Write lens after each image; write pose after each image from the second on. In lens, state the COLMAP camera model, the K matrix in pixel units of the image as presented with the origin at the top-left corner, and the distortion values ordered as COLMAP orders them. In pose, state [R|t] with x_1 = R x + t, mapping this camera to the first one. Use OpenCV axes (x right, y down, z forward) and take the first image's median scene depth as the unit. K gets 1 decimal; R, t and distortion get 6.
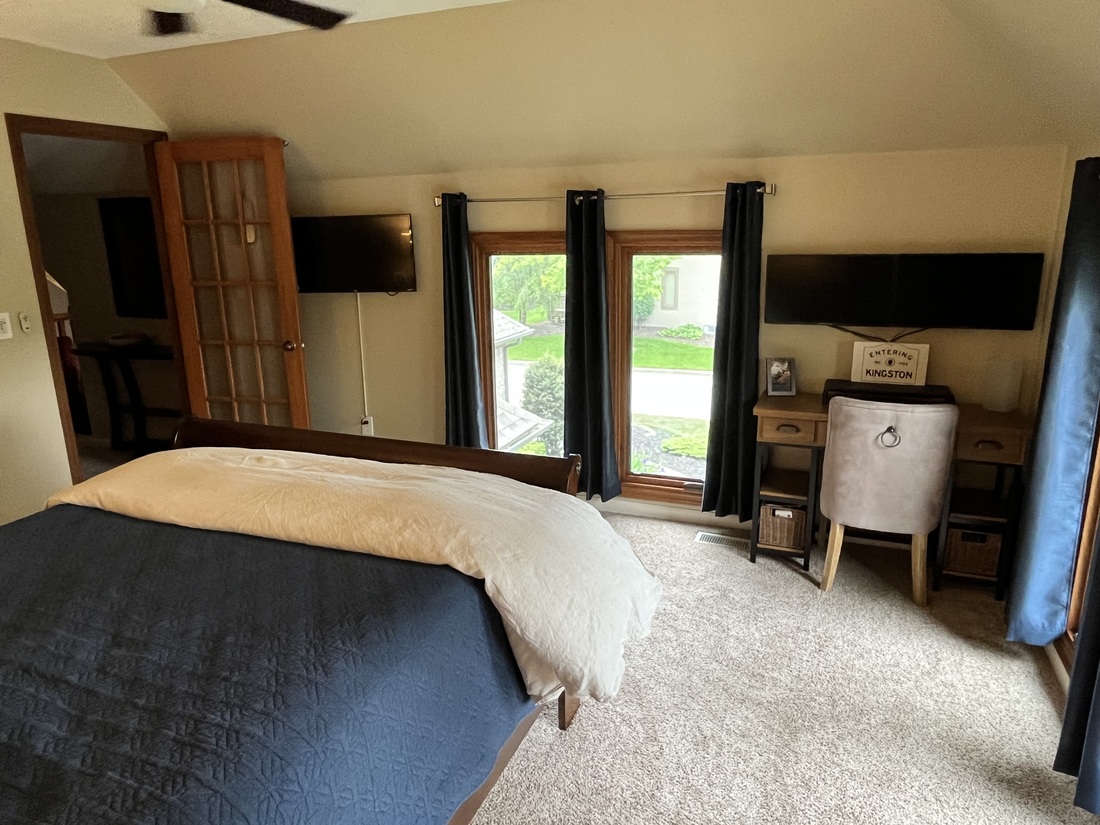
lens RADIAL K [[747.7, 0, 550.0], [0, 747.7, 412.5], [0, 0, 1]] dist [0.001451, 0.000819]
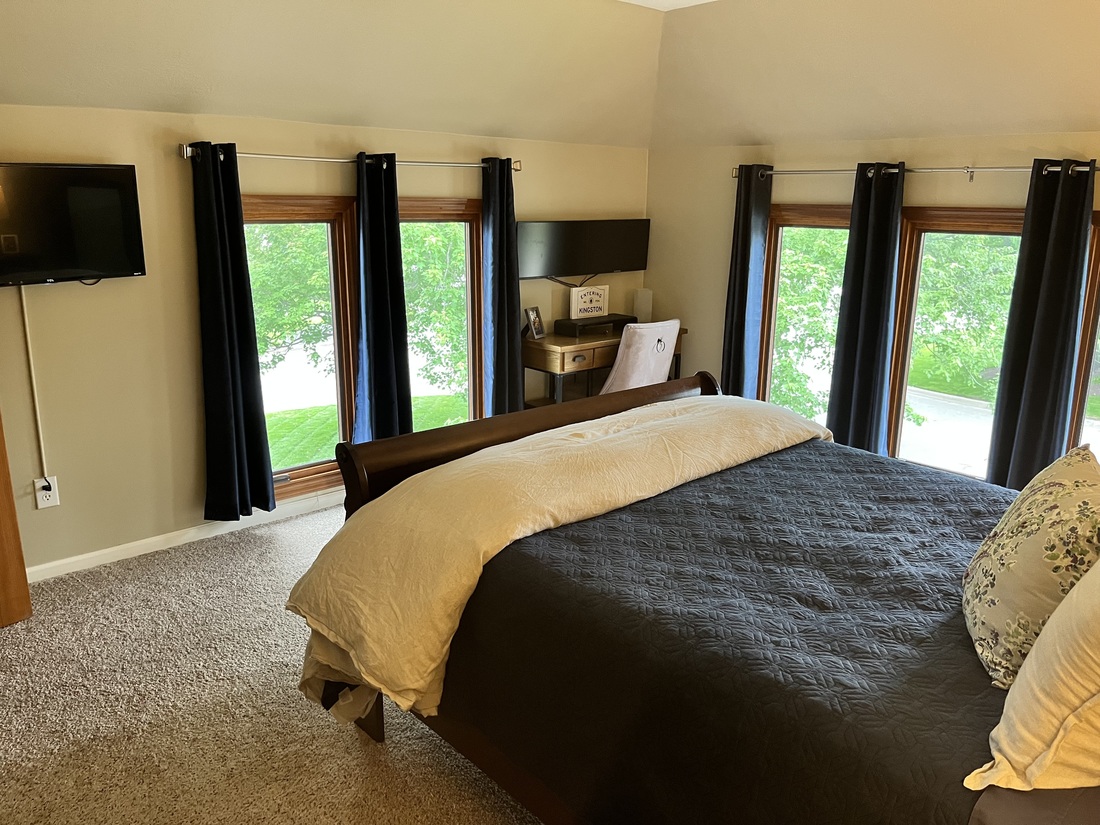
lens RADIAL K [[828.5, 0, 550.0], [0, 828.5, 412.5], [0, 0, 1]] dist [0.063253, -0.073477]
pose [[0.447847, -0.202489, 0.870879, -0.916861], [0.201567, 0.971809, 0.122301, -0.069494], [-0.871093, 0.120768, 0.476037, 0.377914]]
